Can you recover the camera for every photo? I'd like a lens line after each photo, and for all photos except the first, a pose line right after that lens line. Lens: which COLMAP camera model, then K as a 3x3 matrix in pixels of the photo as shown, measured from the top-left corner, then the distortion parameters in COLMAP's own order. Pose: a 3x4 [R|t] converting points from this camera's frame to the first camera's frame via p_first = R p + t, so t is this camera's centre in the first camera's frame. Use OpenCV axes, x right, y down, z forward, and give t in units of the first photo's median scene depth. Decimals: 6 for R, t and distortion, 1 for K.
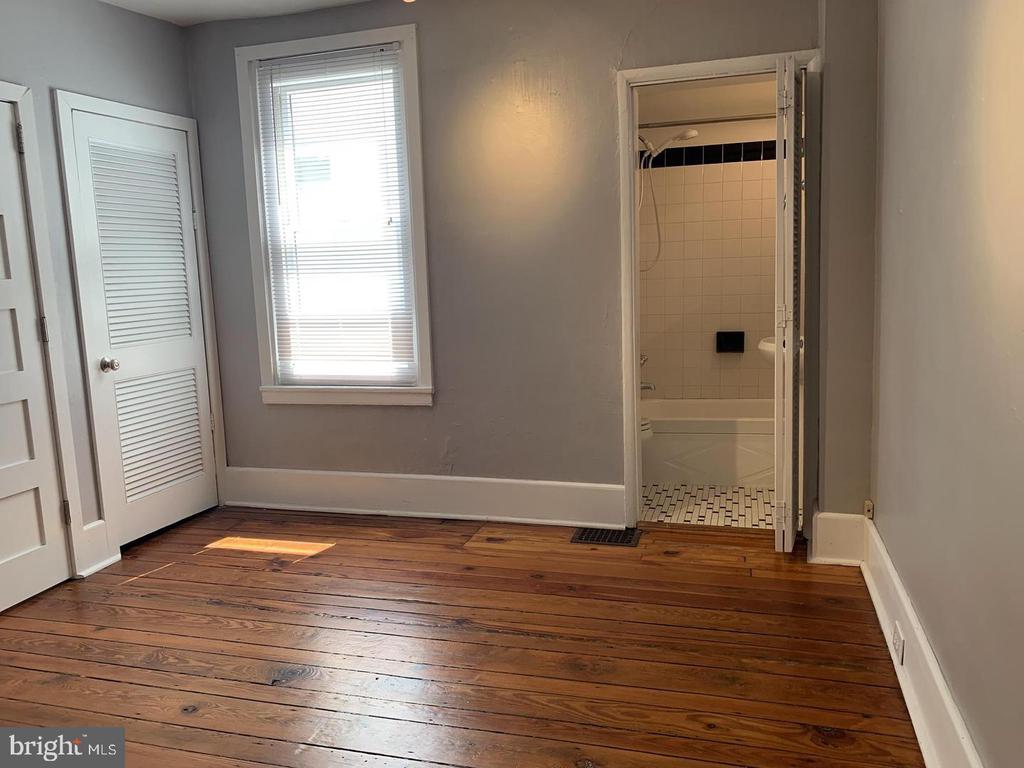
lens RADIAL K [[780.3, 0, 514.9], [0, 780.3, 380.2], [0, 0, 1]] dist [0.044288, -0.047551]
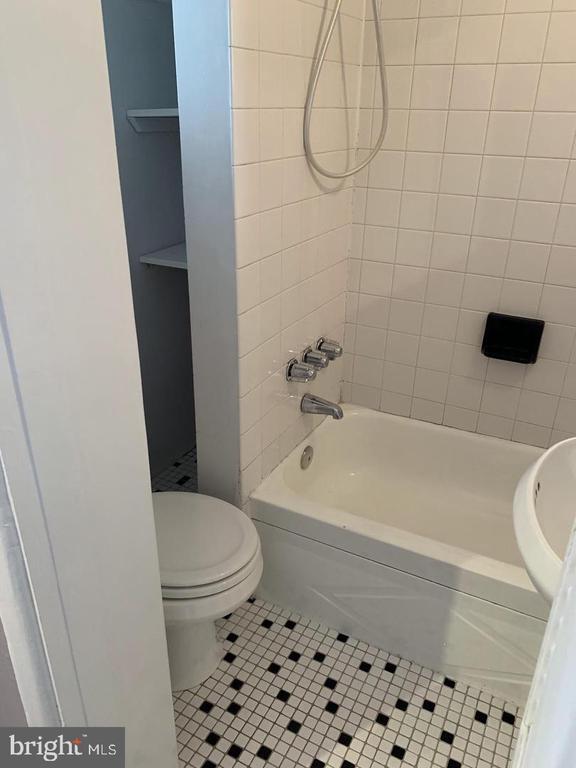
lens RADIAL K [[585.3, 0, 285.7], [0, 585.3, 381.0], [0, 0, 1]] dist [0.044288, -0.047551]
pose [[0.976354, 0.126540, -0.175273, 0.230981], [-0.065302, 0.945542, 0.318881, -0.149429], [0.206080, -0.299895, 0.931447, 0.696146]]
